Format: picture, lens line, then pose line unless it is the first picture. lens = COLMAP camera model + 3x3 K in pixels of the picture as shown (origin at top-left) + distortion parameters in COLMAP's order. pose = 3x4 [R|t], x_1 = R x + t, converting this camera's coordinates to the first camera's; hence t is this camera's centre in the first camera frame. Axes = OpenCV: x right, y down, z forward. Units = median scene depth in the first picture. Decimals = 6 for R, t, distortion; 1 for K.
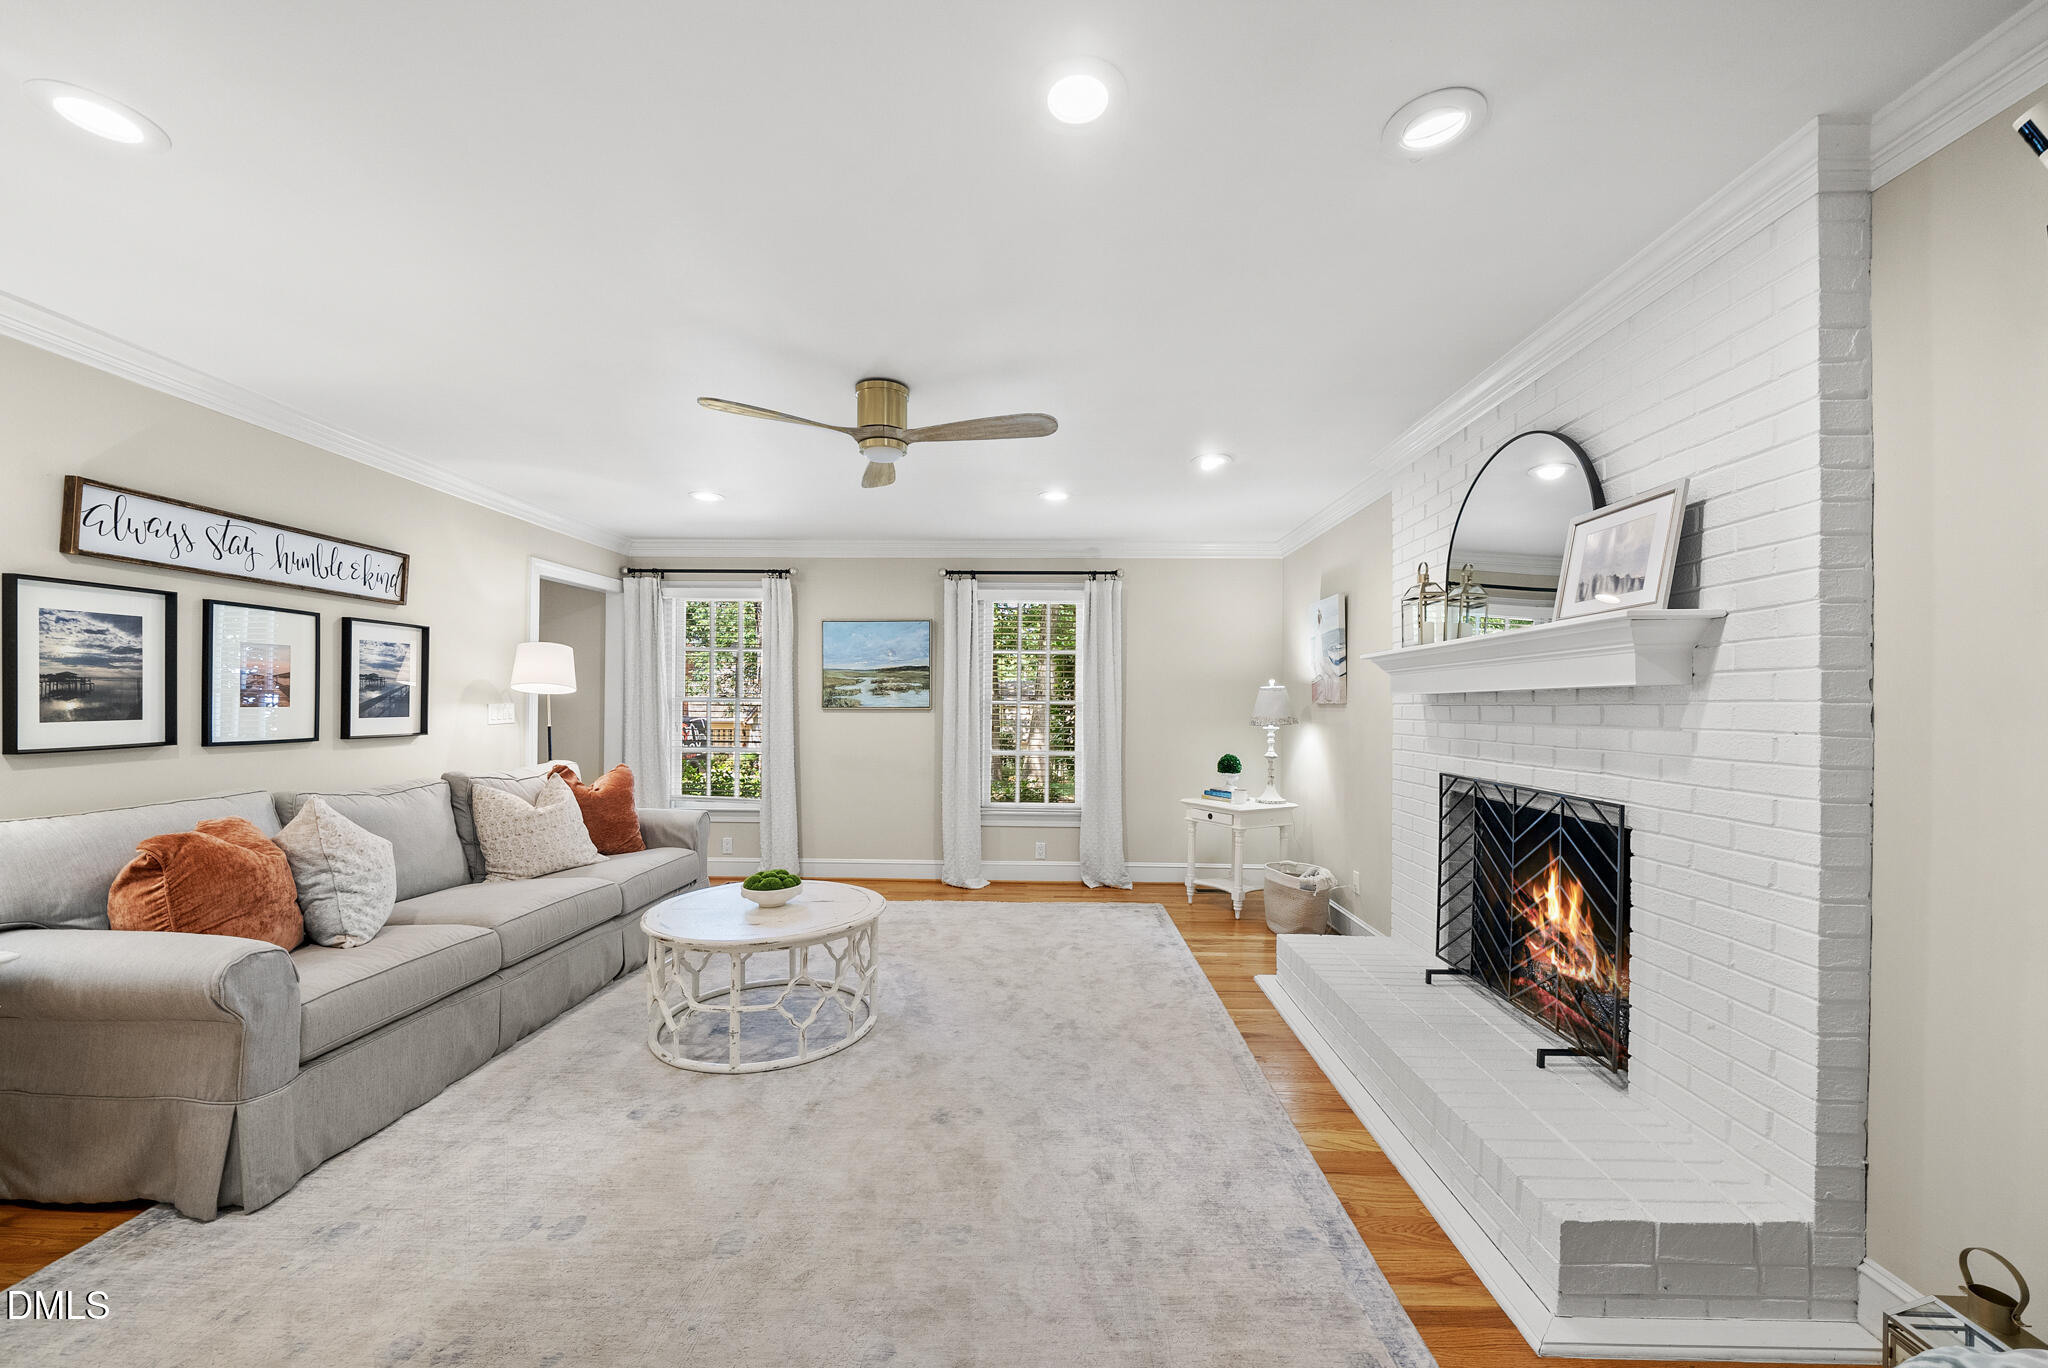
lens RADIAL K [[776.9, 0, 1030.7], [0, 776.9, 709.8], [0, 0, 1]] dist [-0.006036, 0.000823]
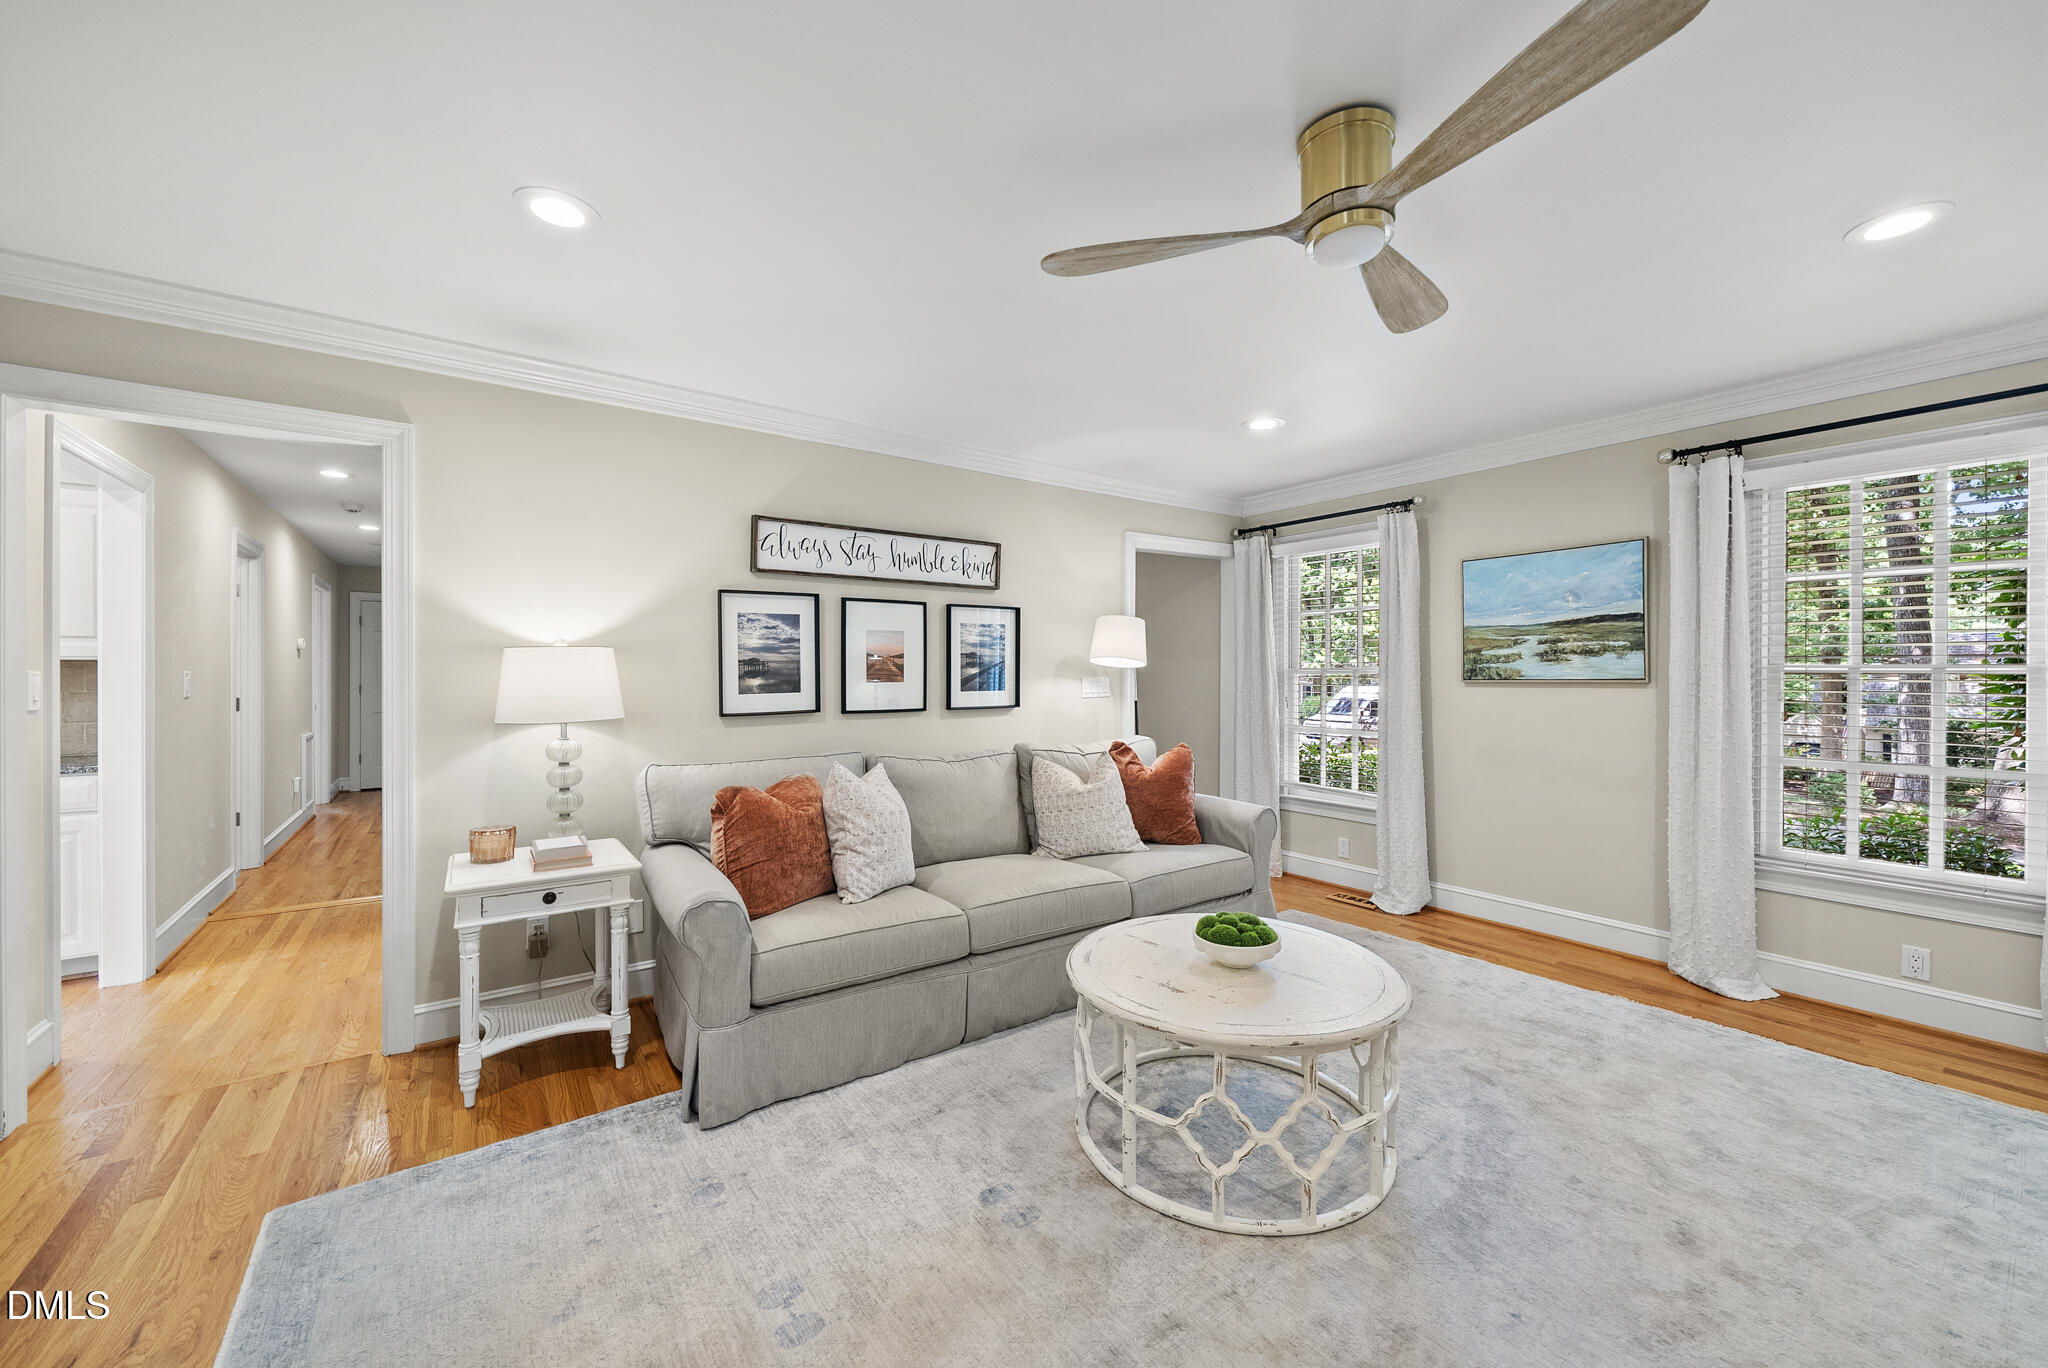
lens RADIAL K [[776.9, 0, 1022.0], [0, 776.9, 680.5], [0, 0, 1]] dist [-0.006036, 0.000823]
pose [[0.601391, -0.001937, -0.798952, 0.102761], [0.002090, 0.999997, -0.000851, -0.004456], [0.798952, -0.001158, 0.601394, 0.379724]]
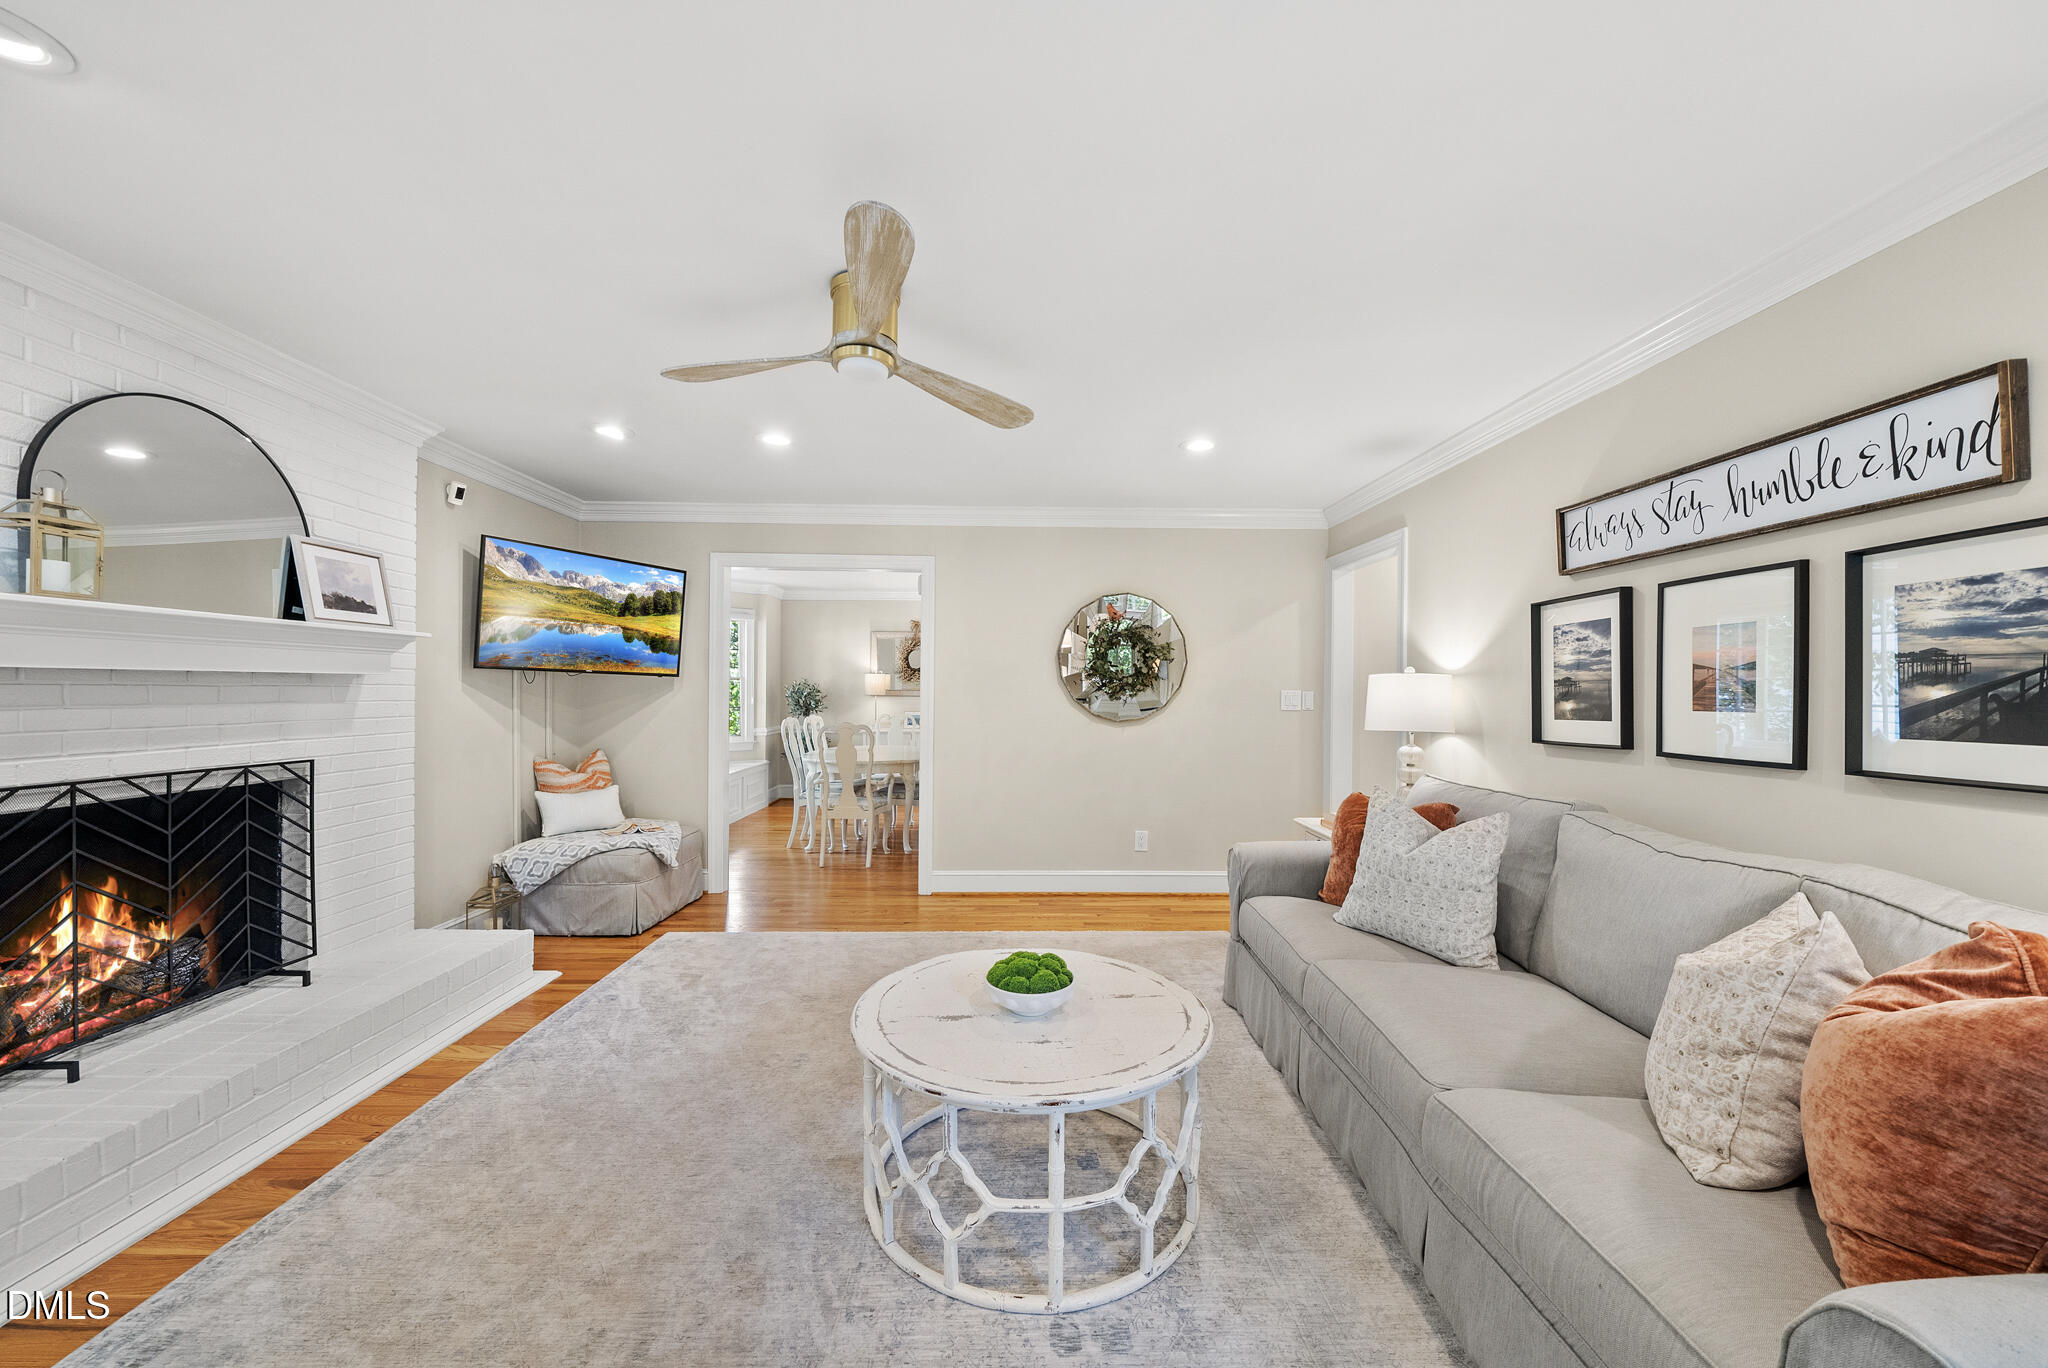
lens RADIAL K [[776.9, 0, 1030.4], [0, 776.9, 700.1], [0, 0, 1]] dist [-0.006036, 0.000823]
pose [[-0.999303, -0.015062, -0.034160, -0.277439], [-0.015716, 0.999696, 0.018985, -0.016074], [0.033864, 0.019509, -0.999236, 1.483778]]
